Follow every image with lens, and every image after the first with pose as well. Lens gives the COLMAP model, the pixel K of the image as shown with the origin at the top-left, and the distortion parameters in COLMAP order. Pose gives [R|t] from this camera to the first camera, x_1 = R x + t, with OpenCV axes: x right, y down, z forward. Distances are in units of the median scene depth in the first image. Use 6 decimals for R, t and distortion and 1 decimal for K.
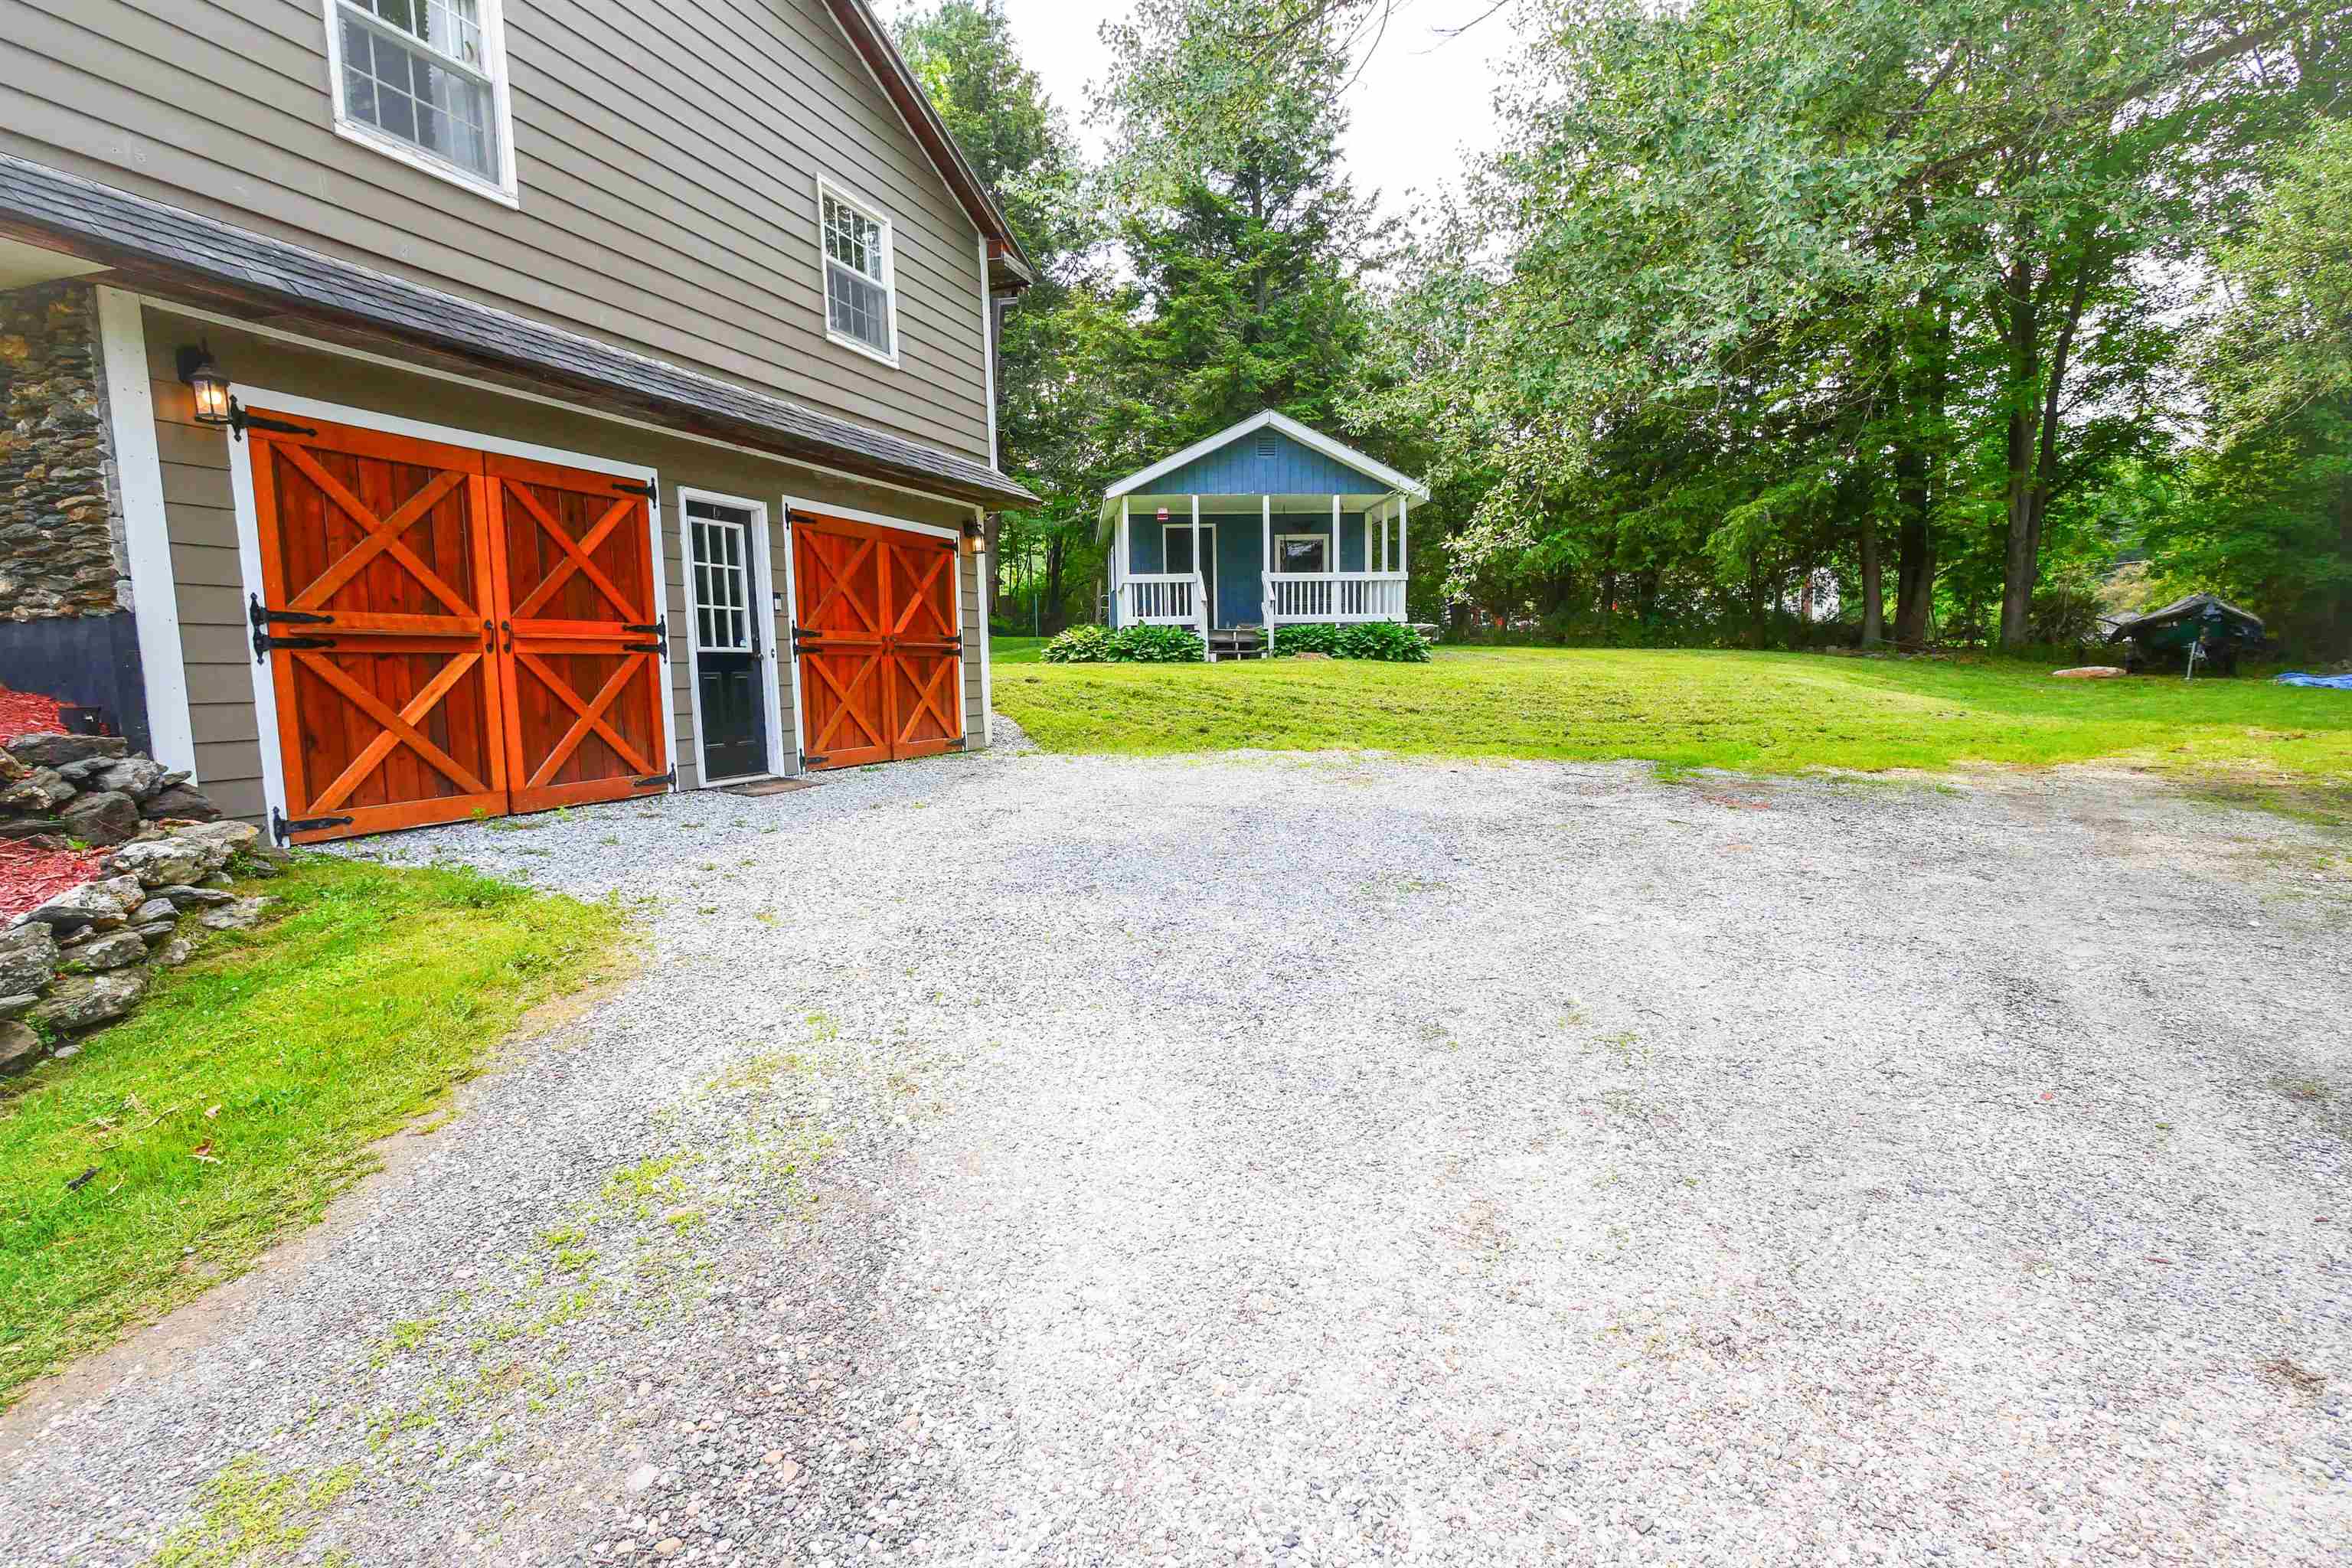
lens RADIAL K [[1107.6, 0, 1171.5], [0, 1107.6, 779.9], [0, 0, 1]] dist [0.002792, -0.000230]
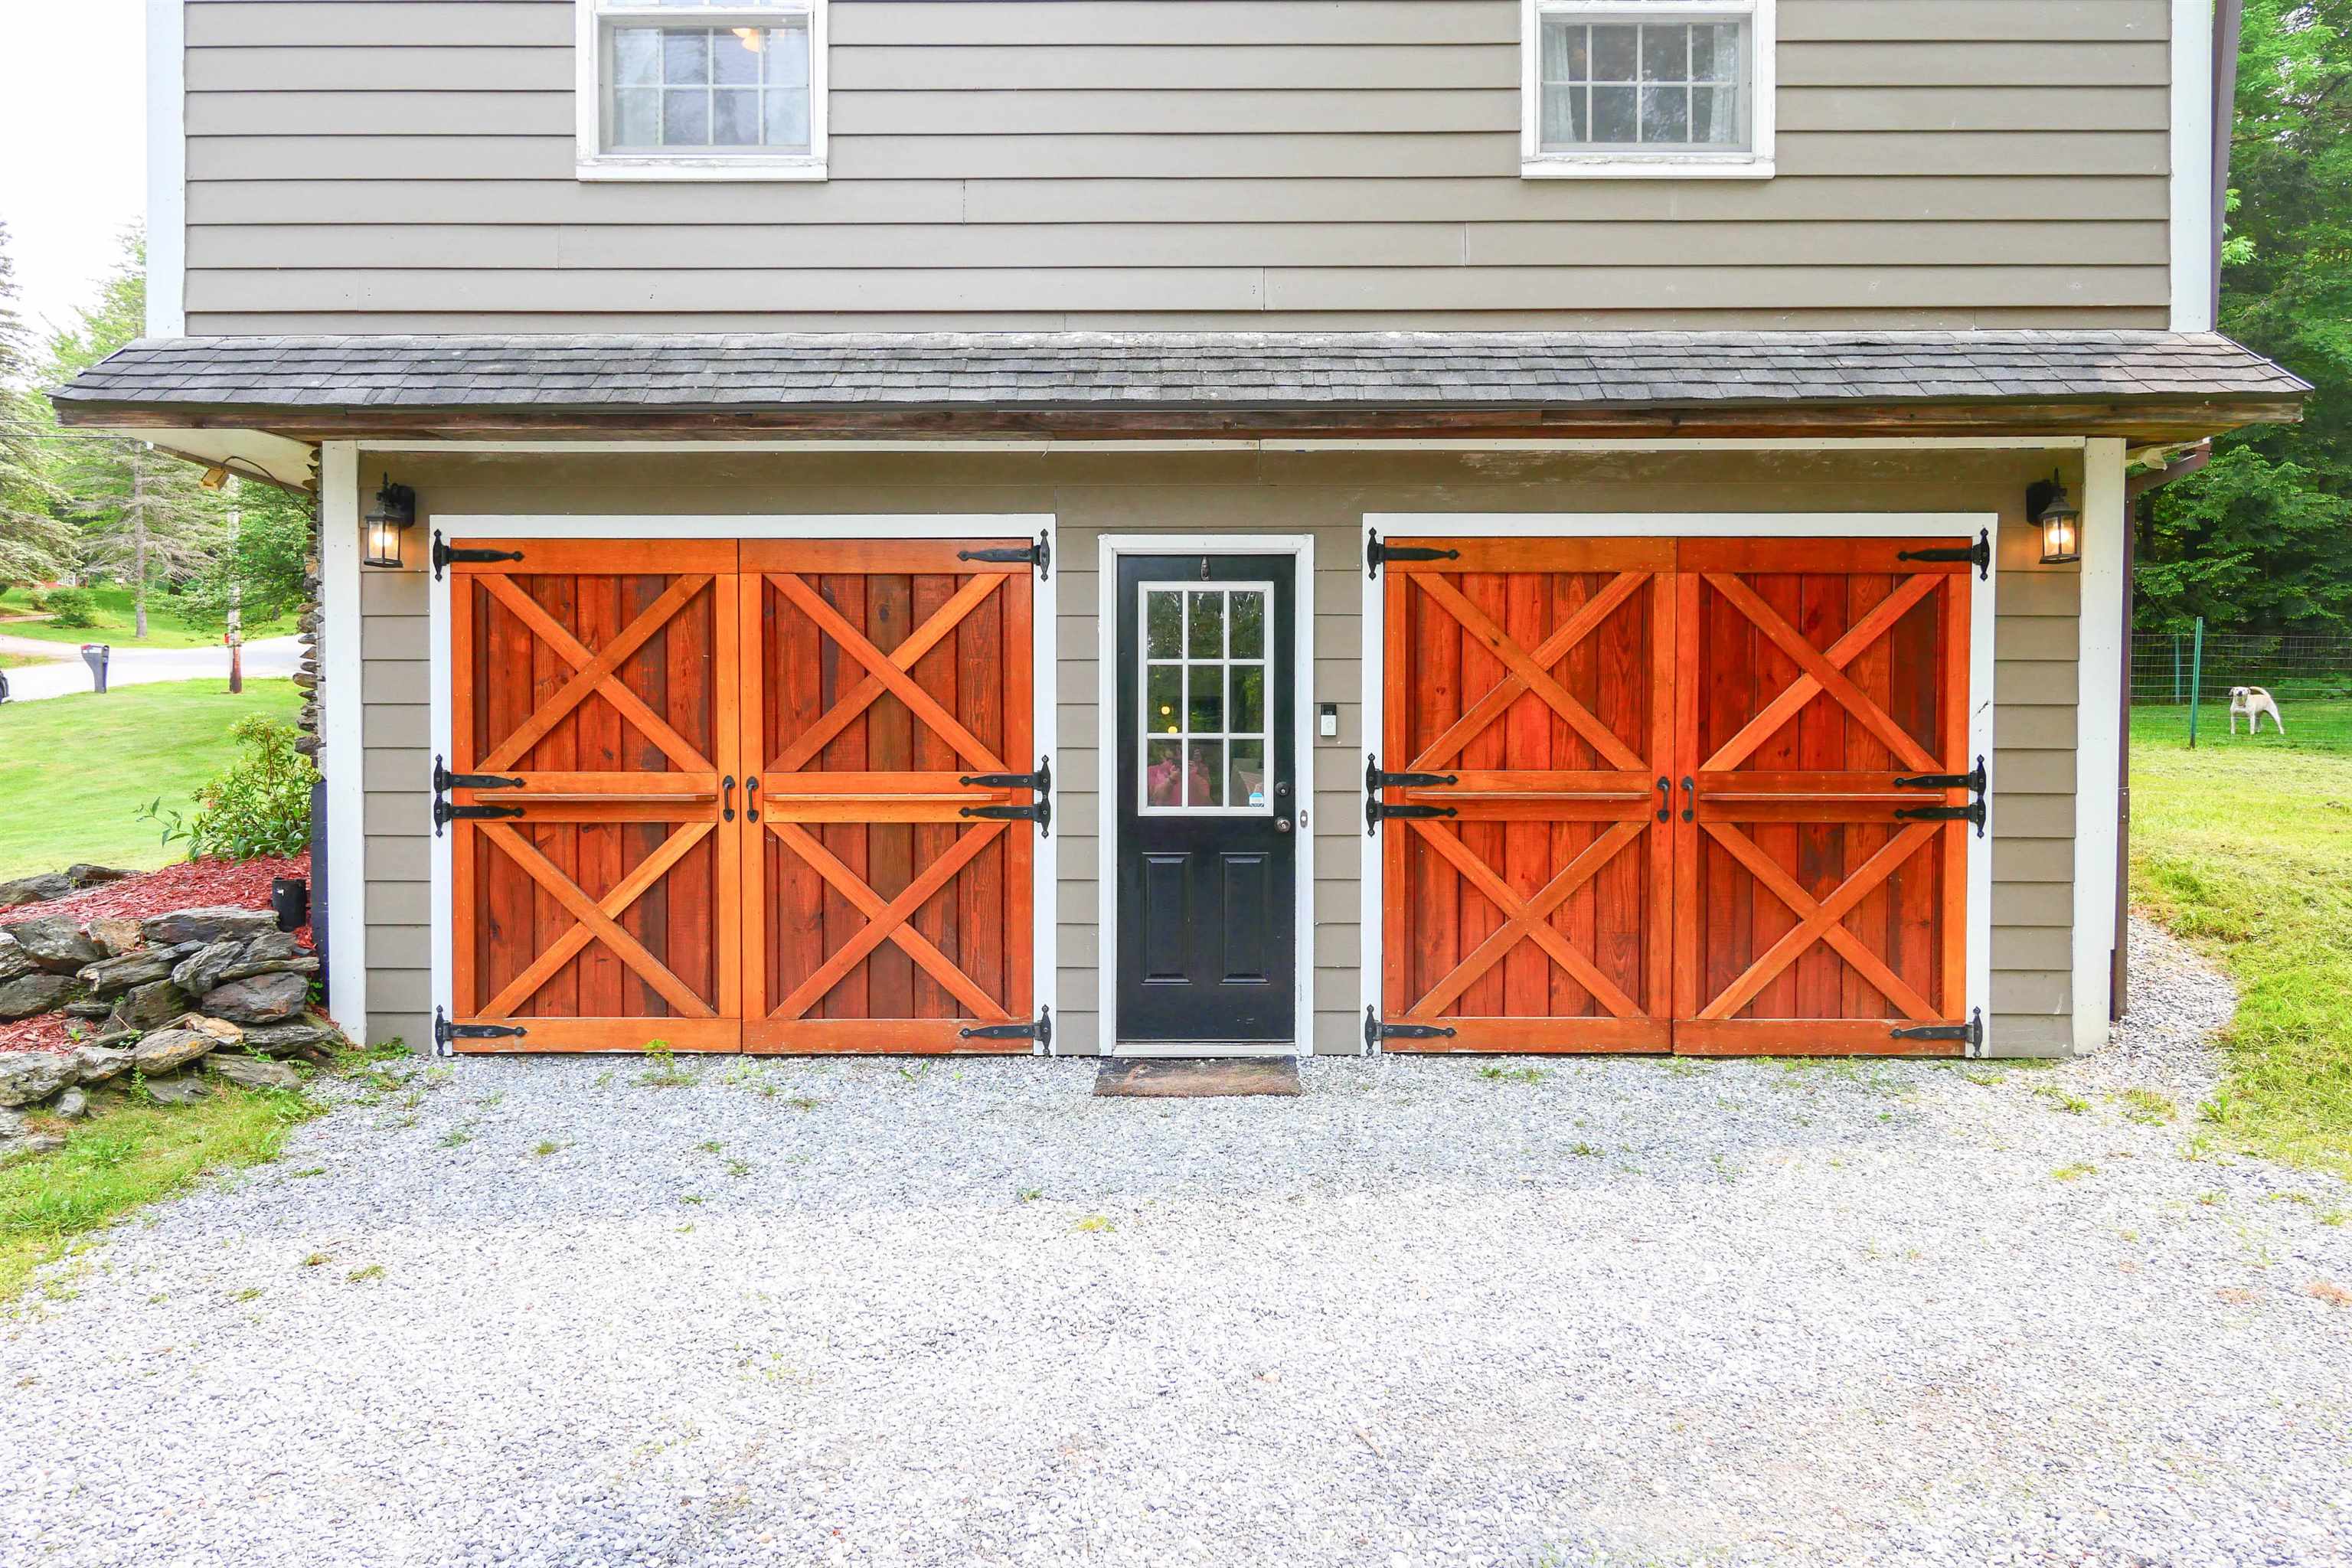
lens RADIAL K [[1448.3, 0, 1194.7], [0, 1448.3, 912.1], [0, 0, 1]] dist [0.005238, -0.004302]
pose [[0.351441, 0.052155, -0.934756, 0.254751], [-0.099744, 0.994850, 0.018007, -0.074002], [0.930881, 0.086908, 0.354833, 0.680789]]
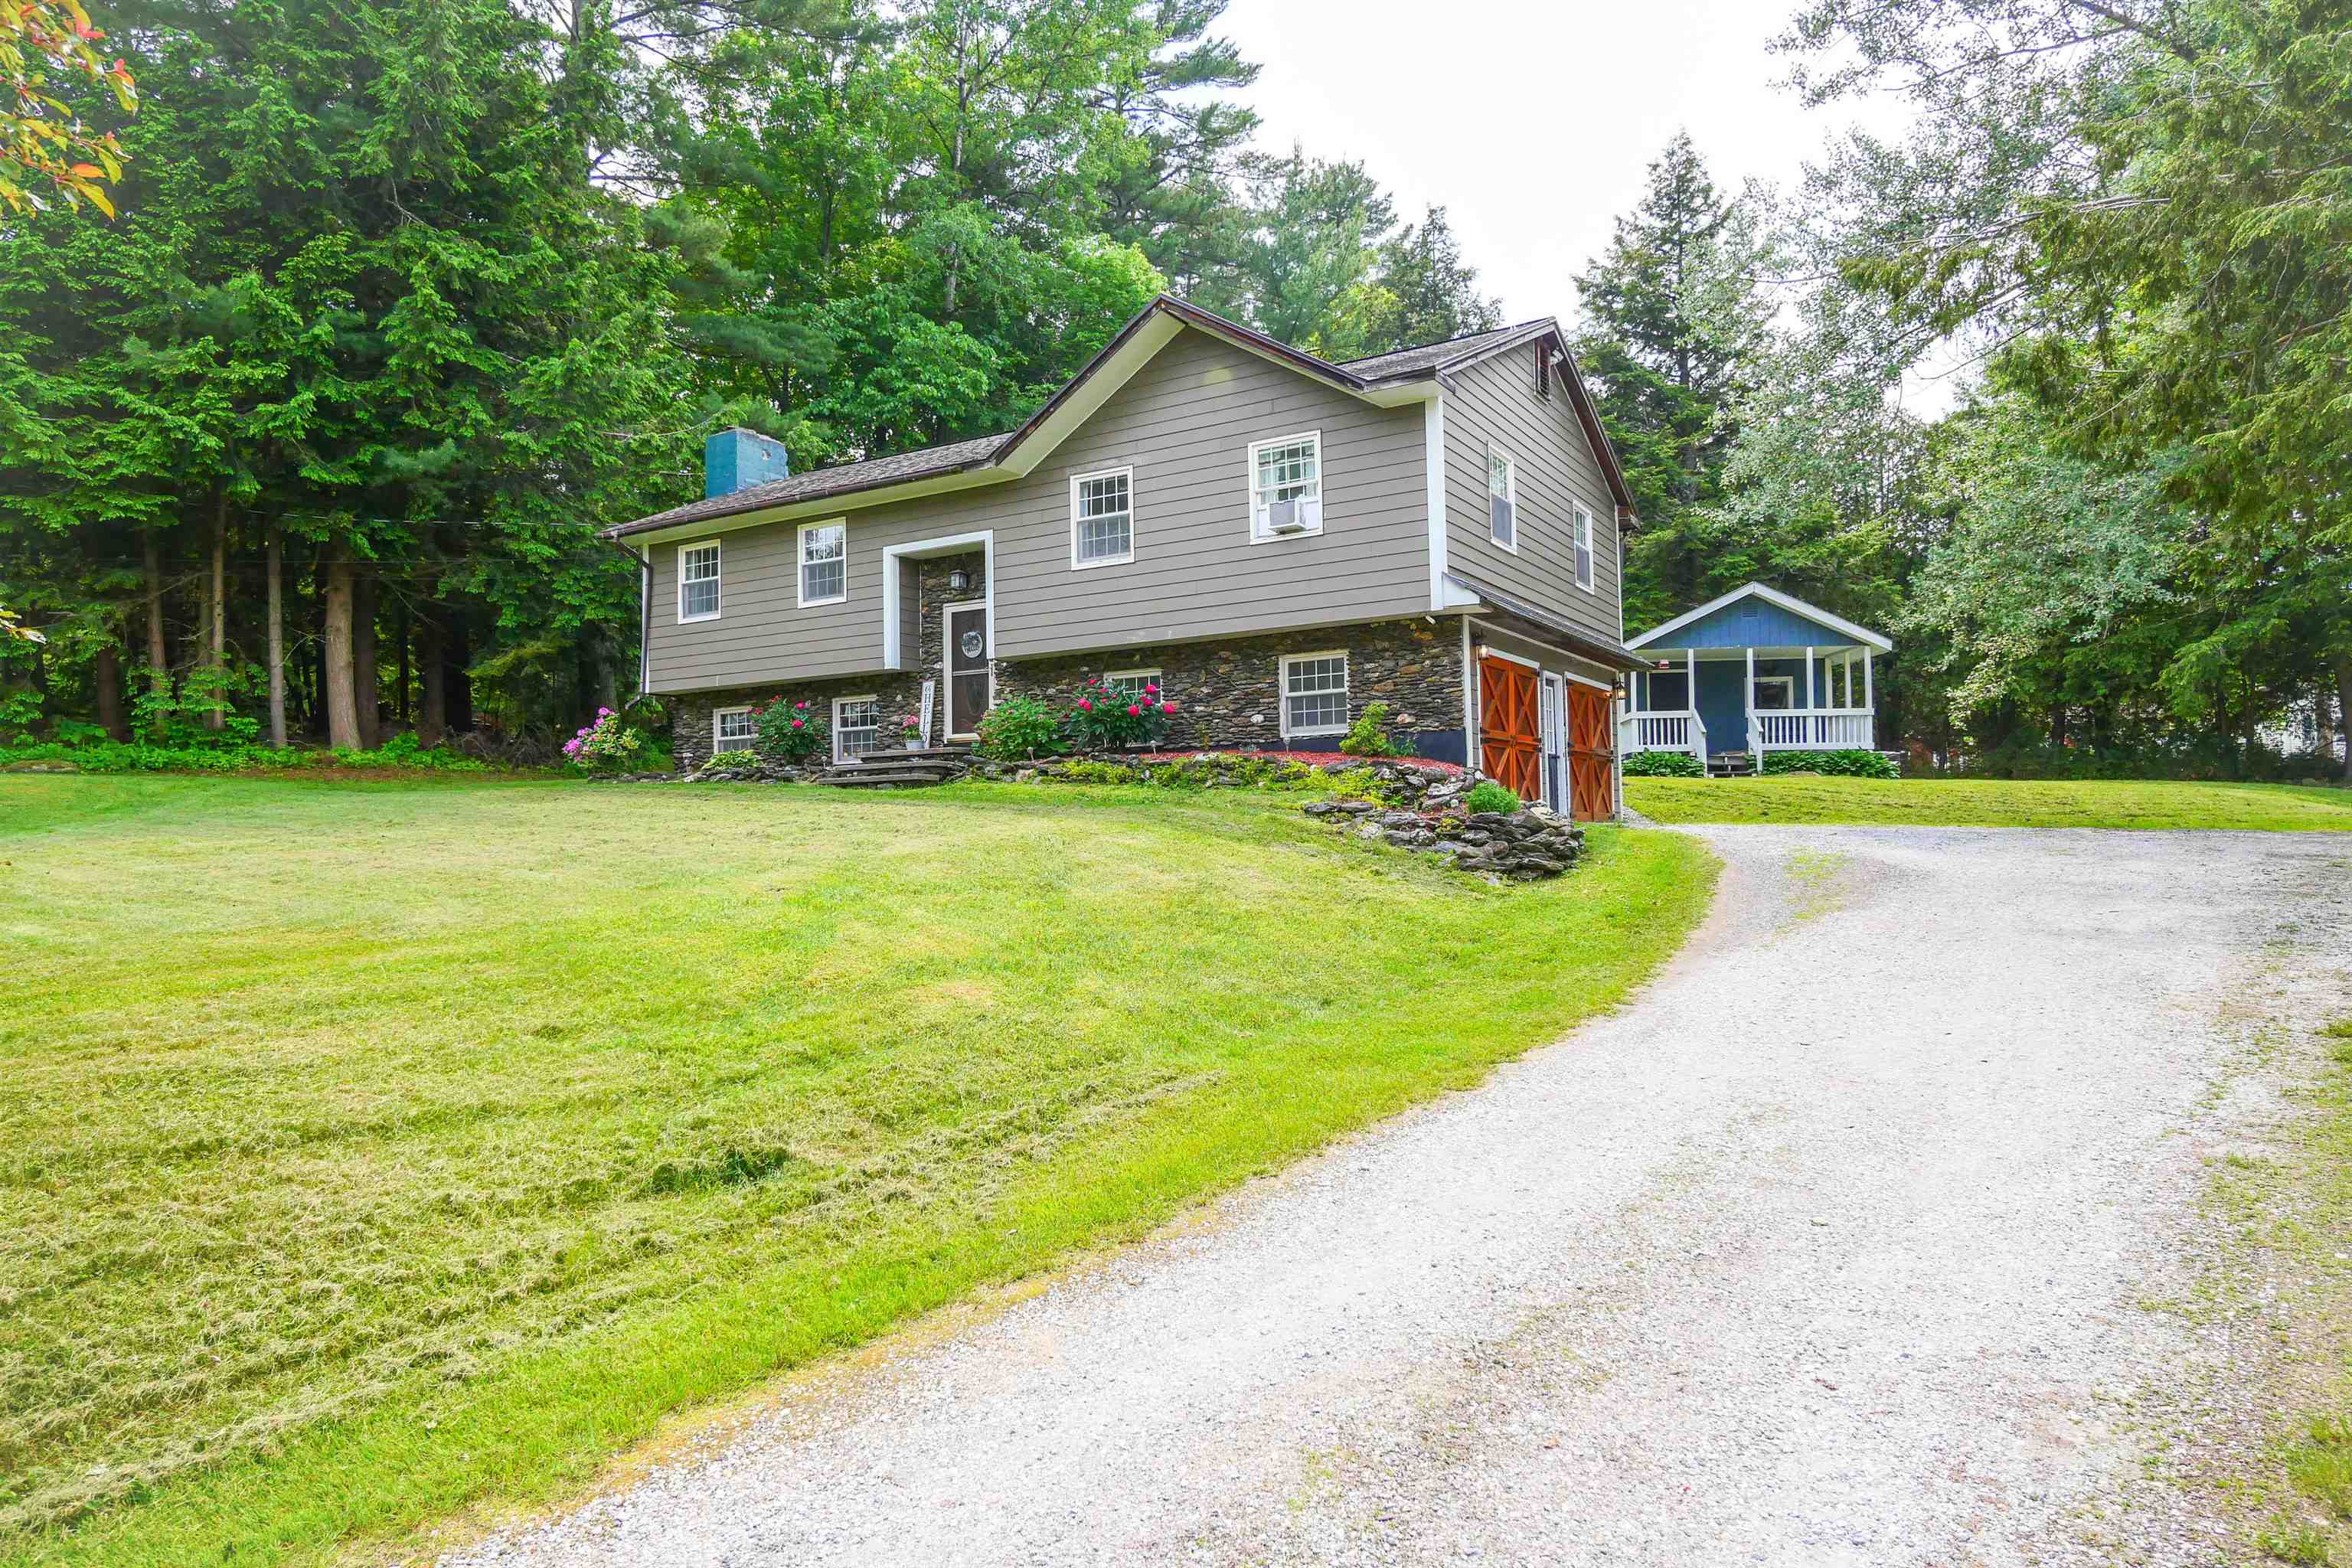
lens RADIAL K [[1448.3, 0, 1168.5], [0, 1448.3, 787.9], [0, 0, 1]] dist [0.005238, -0.004302]
pose [[0.983663, 0.004350, -0.179967, -0.549345], [-0.027594, 0.991537, -0.126860, 0.256090], [0.177892, 0.129754, 0.975458, -1.421078]]
